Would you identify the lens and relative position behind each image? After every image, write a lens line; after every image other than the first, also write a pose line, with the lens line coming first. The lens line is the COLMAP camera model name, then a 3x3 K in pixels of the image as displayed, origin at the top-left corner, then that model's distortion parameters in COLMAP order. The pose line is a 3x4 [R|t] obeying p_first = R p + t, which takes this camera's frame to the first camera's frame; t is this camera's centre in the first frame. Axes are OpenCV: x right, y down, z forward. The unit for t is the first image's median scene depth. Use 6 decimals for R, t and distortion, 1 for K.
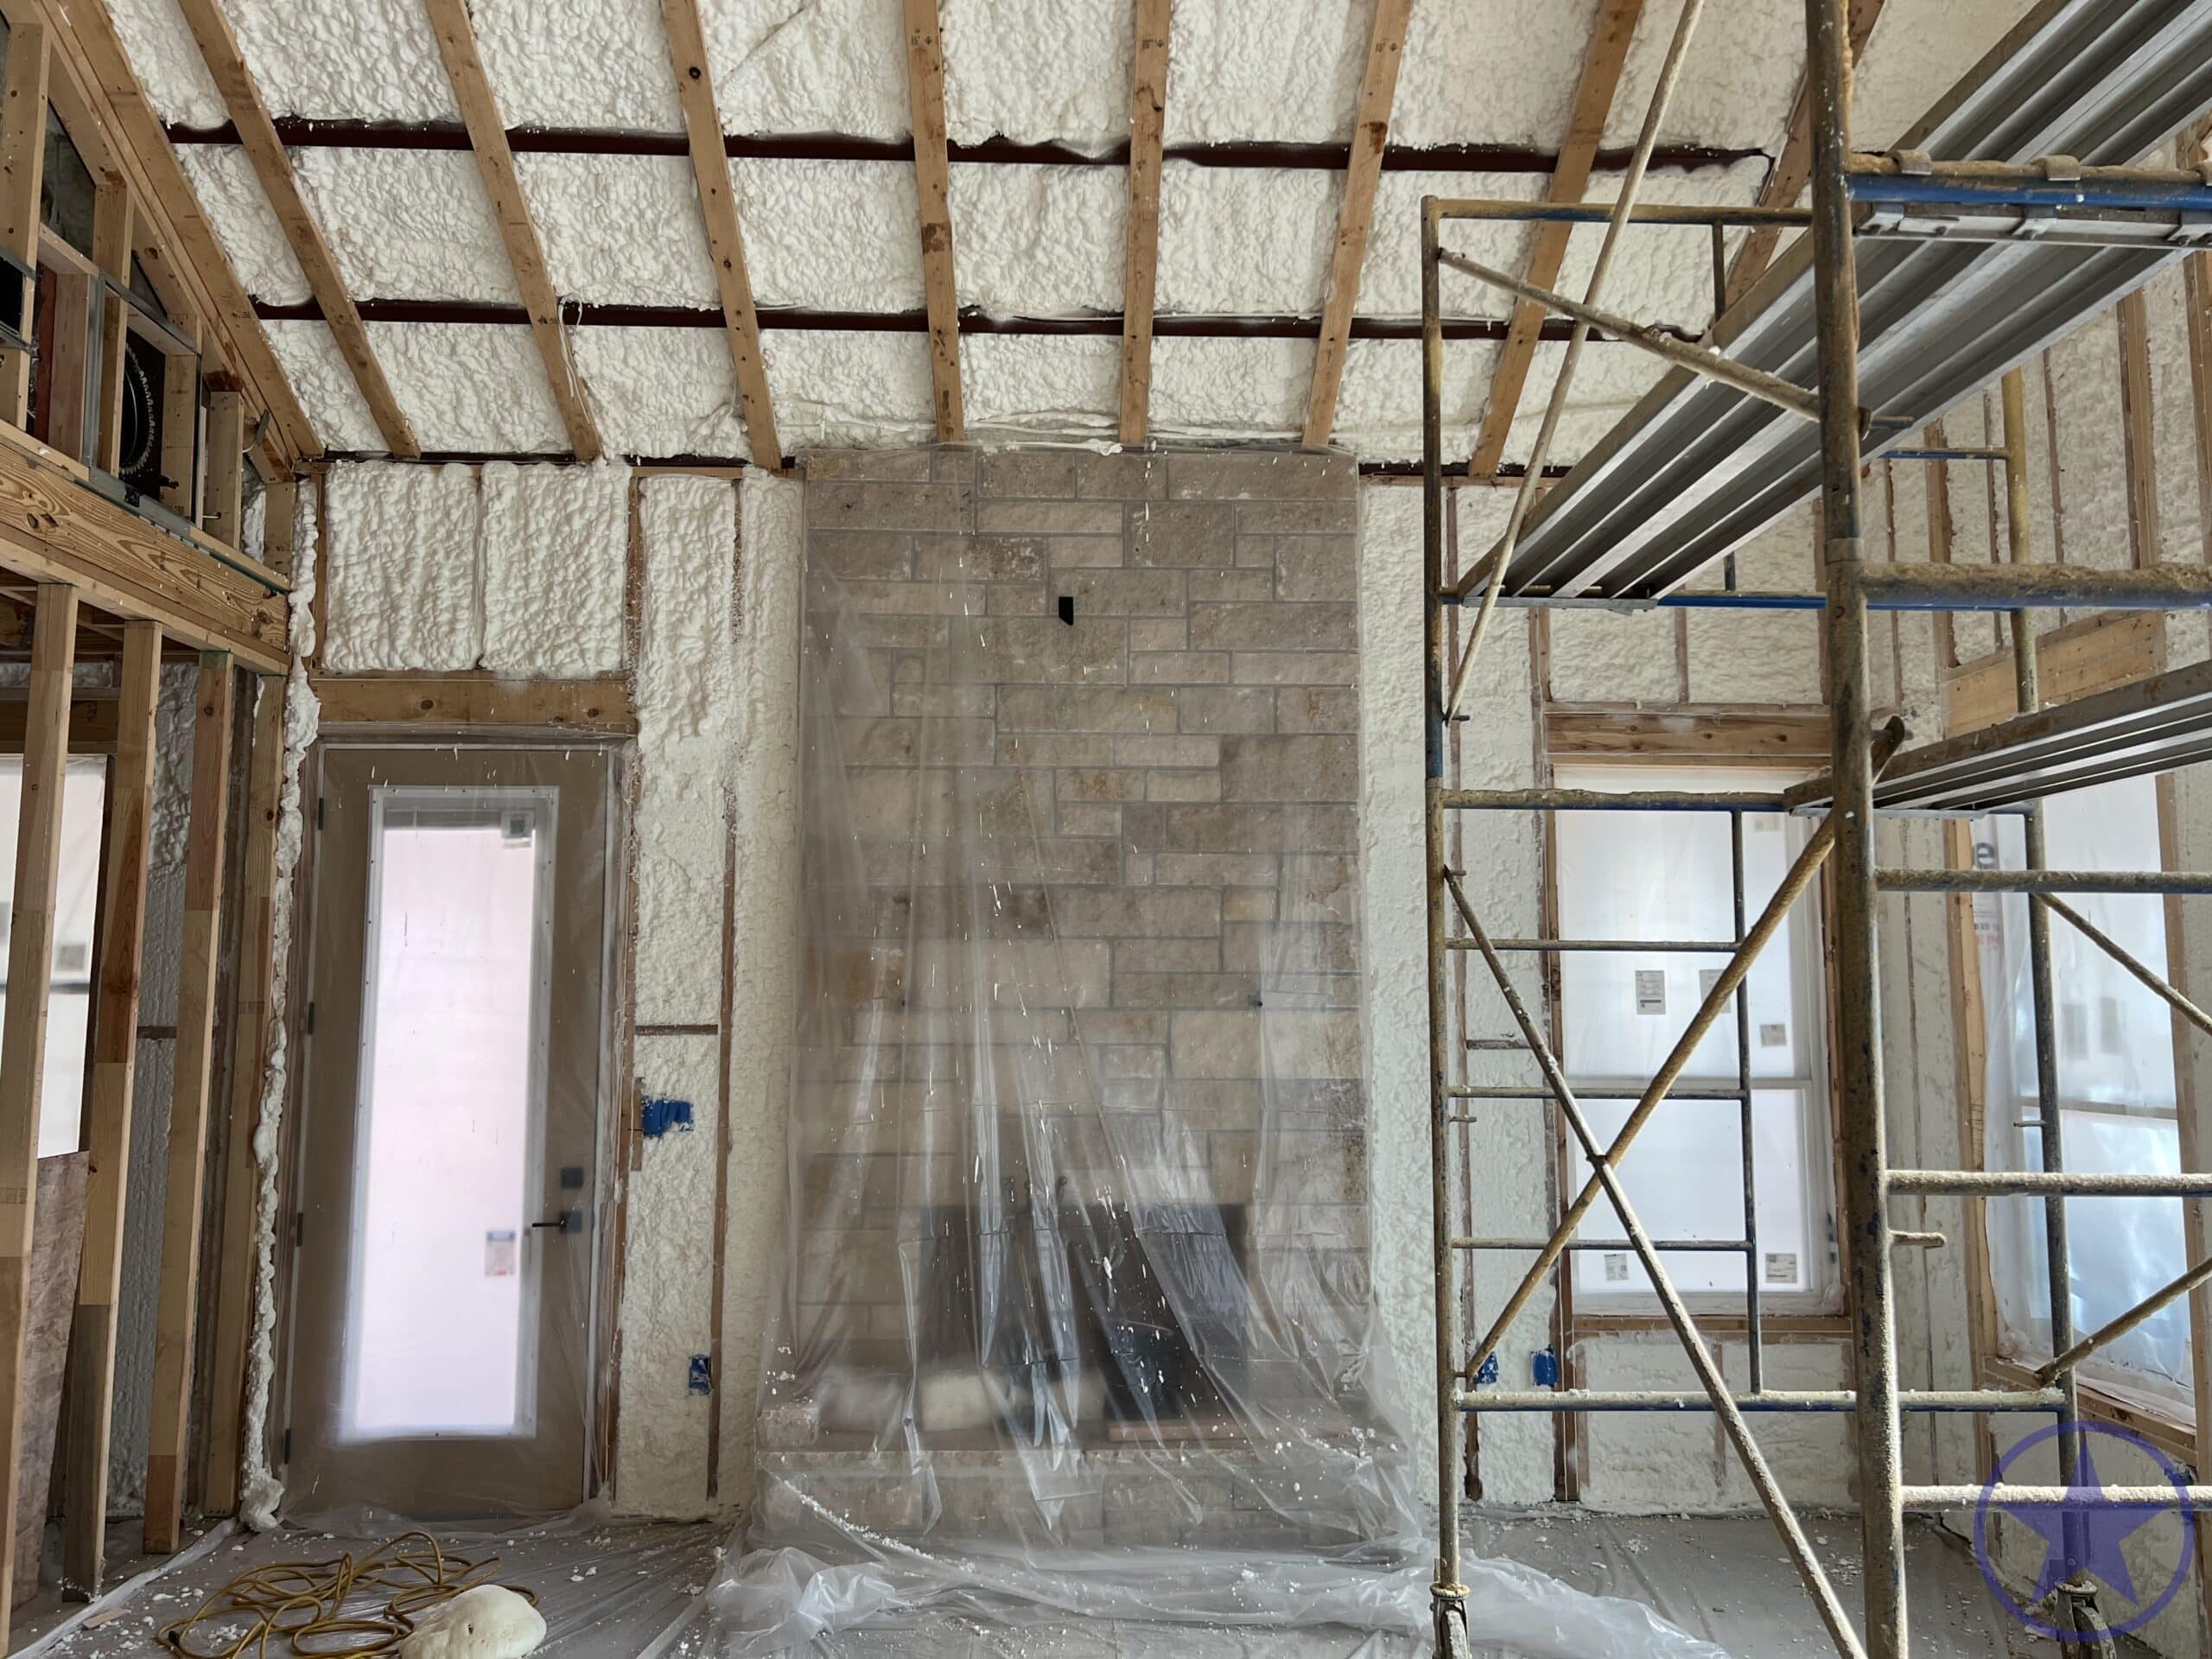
lens RADIAL K [[1662.7, 0, 1106.0], [0, 1662.7, 829.5], [0, 0, 1]] dist [0.043586, -0.039572]
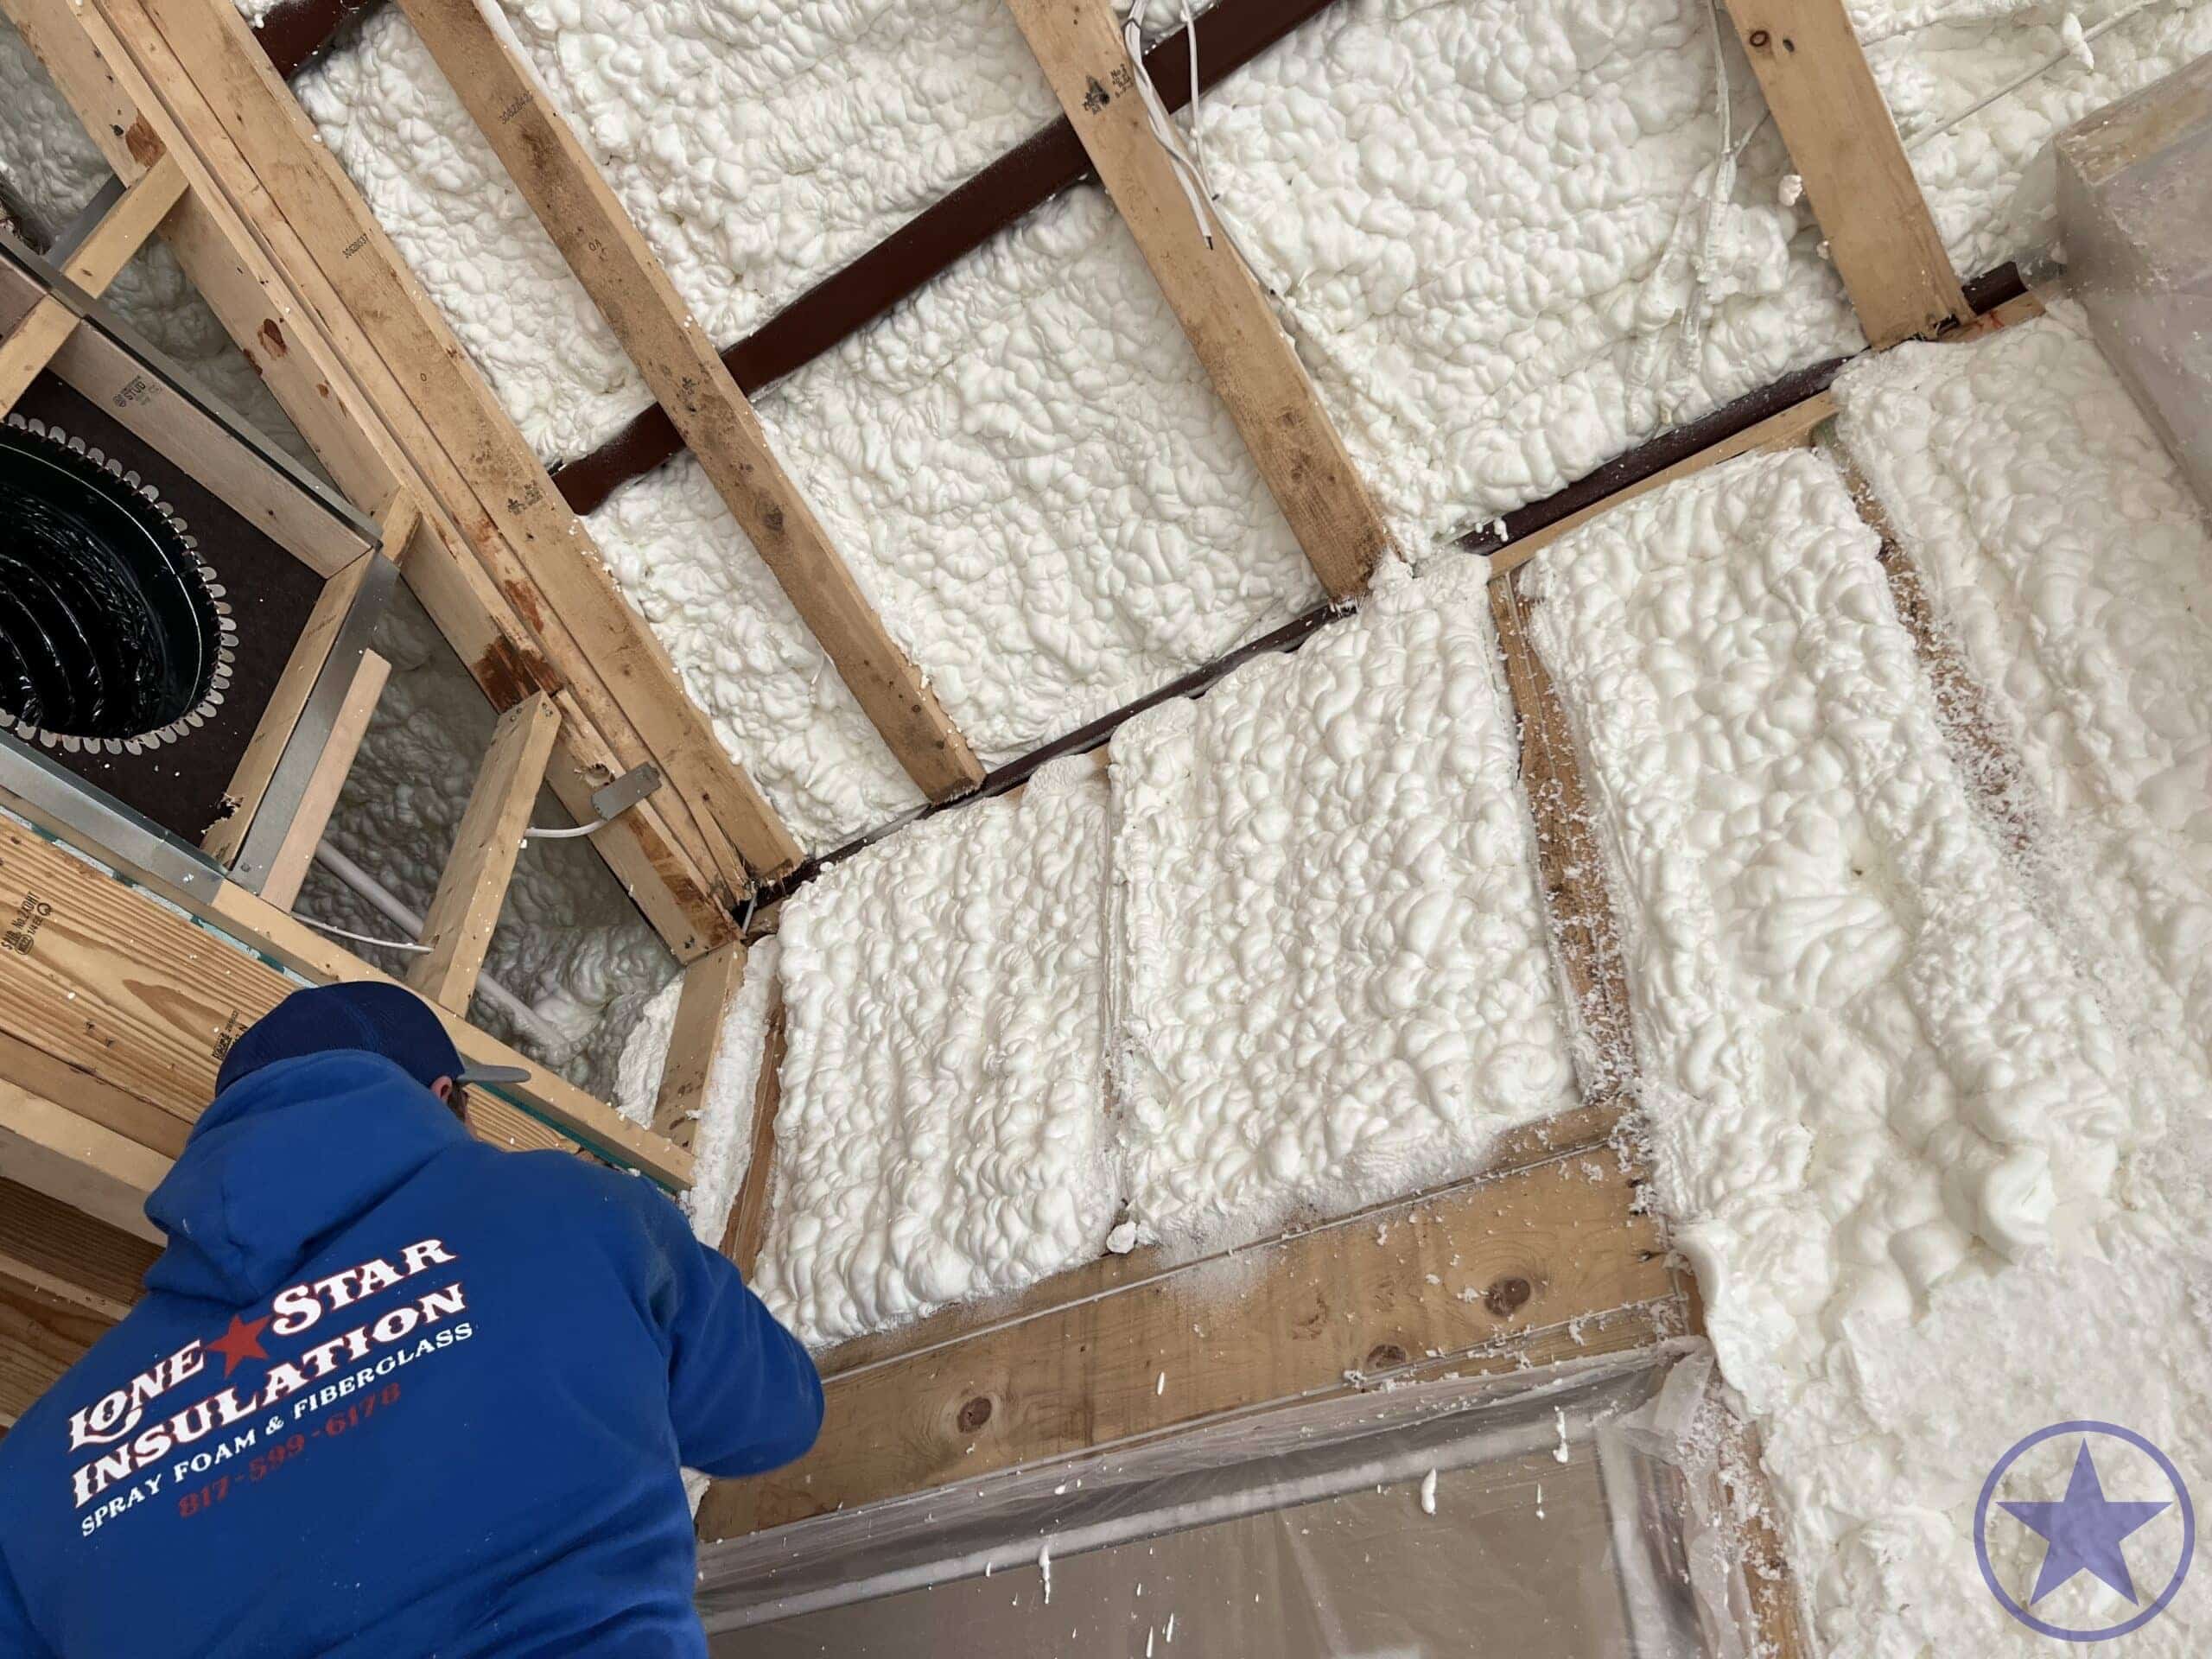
lens RADIAL K [[1653.9, 0, 1099.6], [0, 1653.9, 839.8], [0, 0, 1]] dist [0.053142, -0.058506]
pose [[0.796165, -0.386526, -0.465531, -0.217881], [0.042030, 0.802841, -0.594710, 0.016573], [0.603618, 0.453920, 0.655440, 0.780537]]
